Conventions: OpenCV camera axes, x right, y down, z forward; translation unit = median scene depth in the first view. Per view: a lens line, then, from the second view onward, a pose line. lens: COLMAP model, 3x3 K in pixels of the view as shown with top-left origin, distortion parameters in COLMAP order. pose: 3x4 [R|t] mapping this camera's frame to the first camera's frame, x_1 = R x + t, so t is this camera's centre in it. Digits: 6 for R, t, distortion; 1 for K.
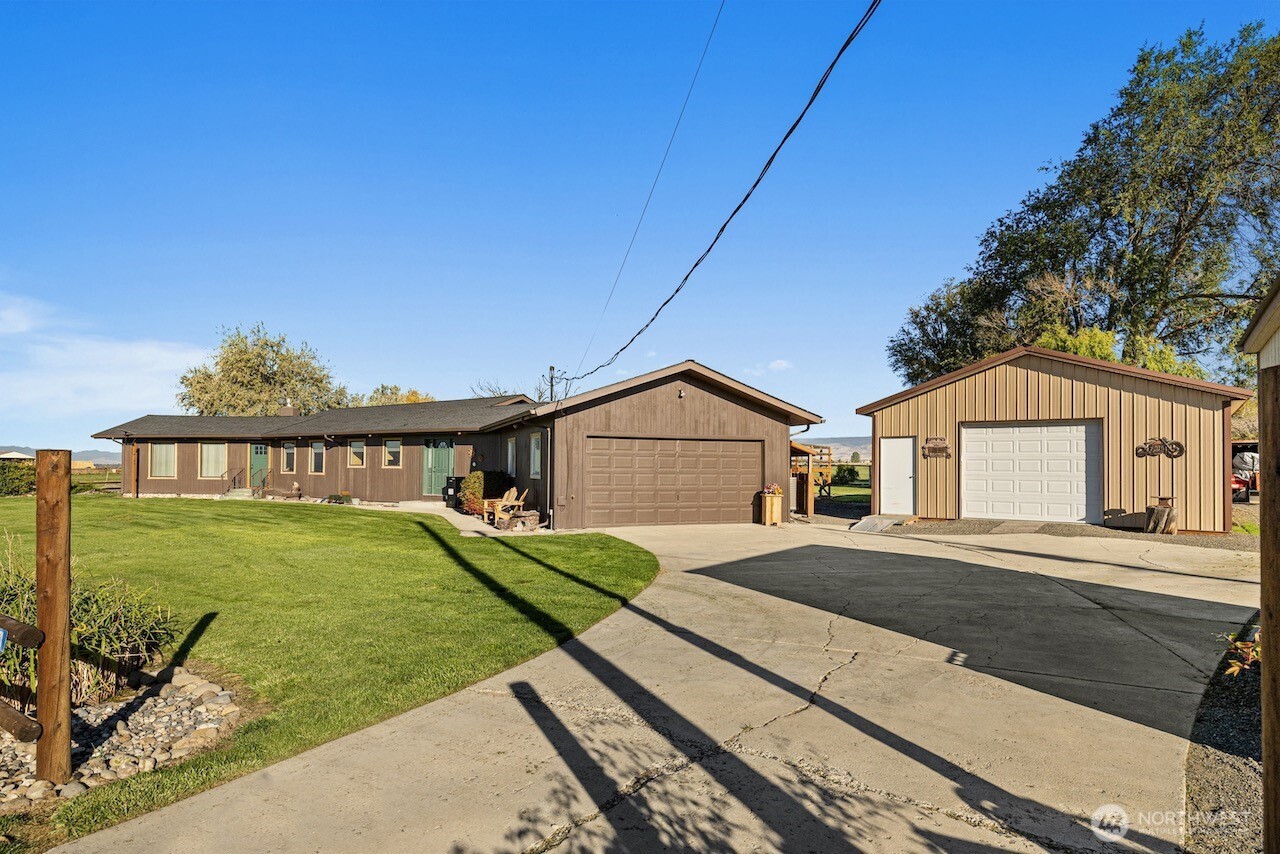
lens RADIAL K [[663.7, 0, 629.1], [0, 663.7, 464.0], [0, 0, 1]] dist [-0.007223, -0.000683]
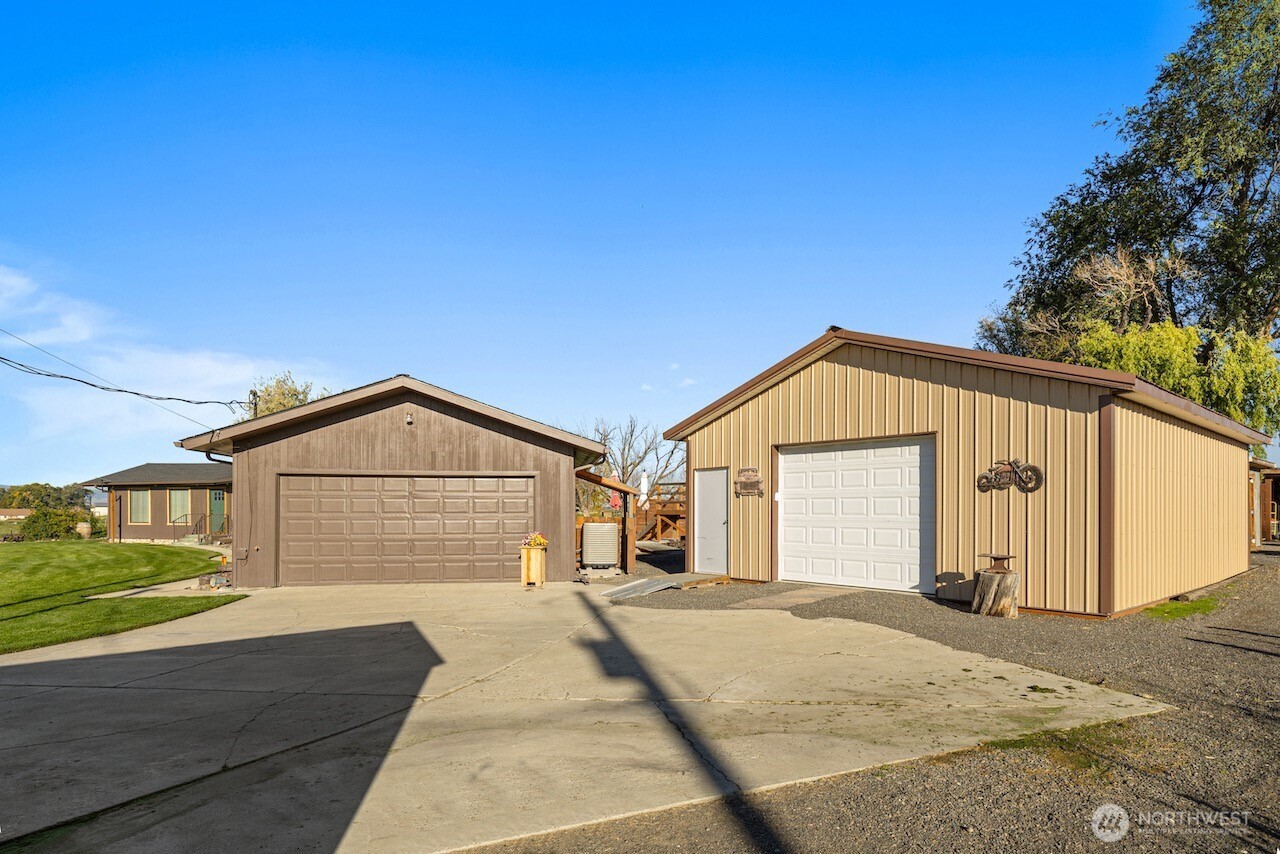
lens RADIAL K [[659.6, 0, 630.7], [0, 659.6, 515.2], [0, 0, 1]] dist [-0.001784, -0.002079]
pose [[0.981194, -0.004856, -0.192965, 0.248971], [0.007330, 0.999900, 0.012106, 0.000850], [0.192887, -0.013293, 0.981131, 0.139942]]
